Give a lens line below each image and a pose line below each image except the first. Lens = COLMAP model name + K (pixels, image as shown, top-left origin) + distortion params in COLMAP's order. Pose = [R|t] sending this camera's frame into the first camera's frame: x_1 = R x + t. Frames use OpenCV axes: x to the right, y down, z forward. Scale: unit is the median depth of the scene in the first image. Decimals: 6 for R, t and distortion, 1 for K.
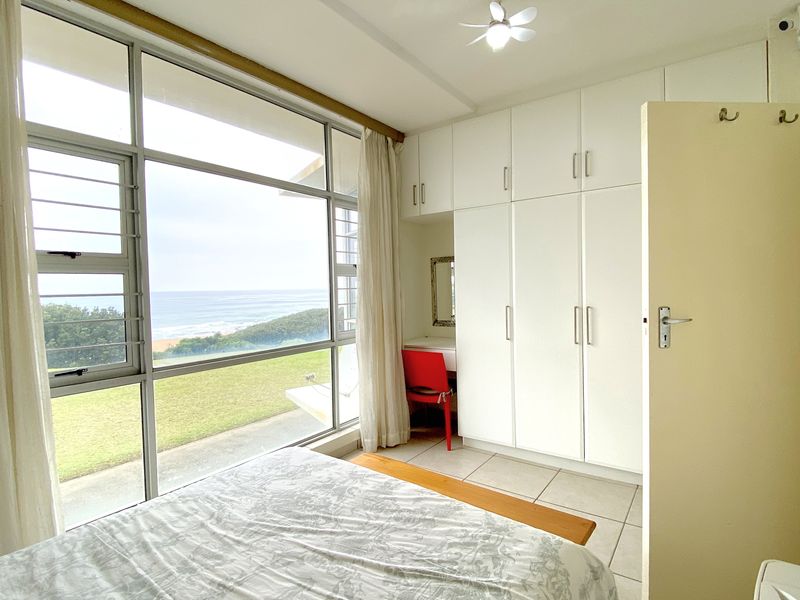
lens RADIAL K [[434.7, 0, 400.0], [0, 434.7, 300.0], [0, 0, 1]] dist [0.068652, -0.067025]
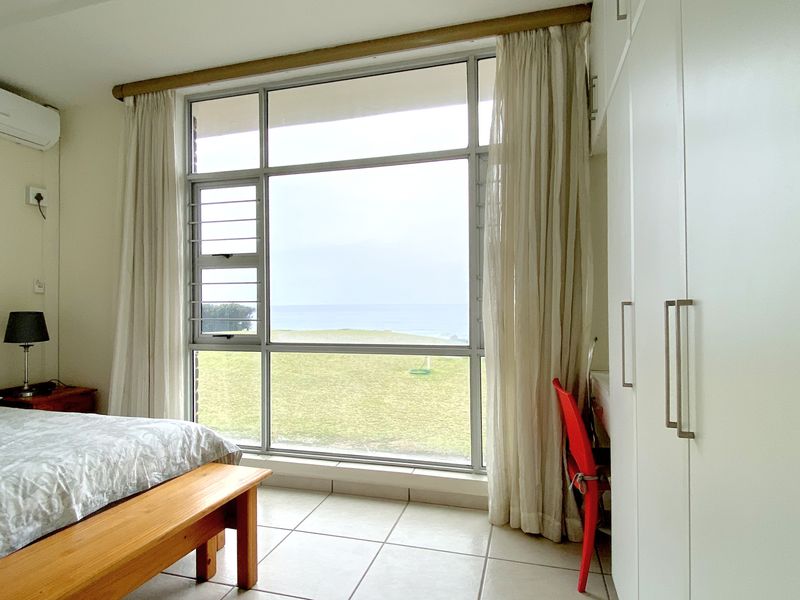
lens RADIAL K [[465.7, 0, 400.0], [0, 465.7, 300.0], [0, 0, 1]] dist [0.026536, -0.028551]
pose [[0.333291, 0.011891, -0.942749, 0.827589], [-0.029826, 0.999553, 0.002063, 0.021985], [0.942352, 0.027431, 0.333497, 0.938037]]
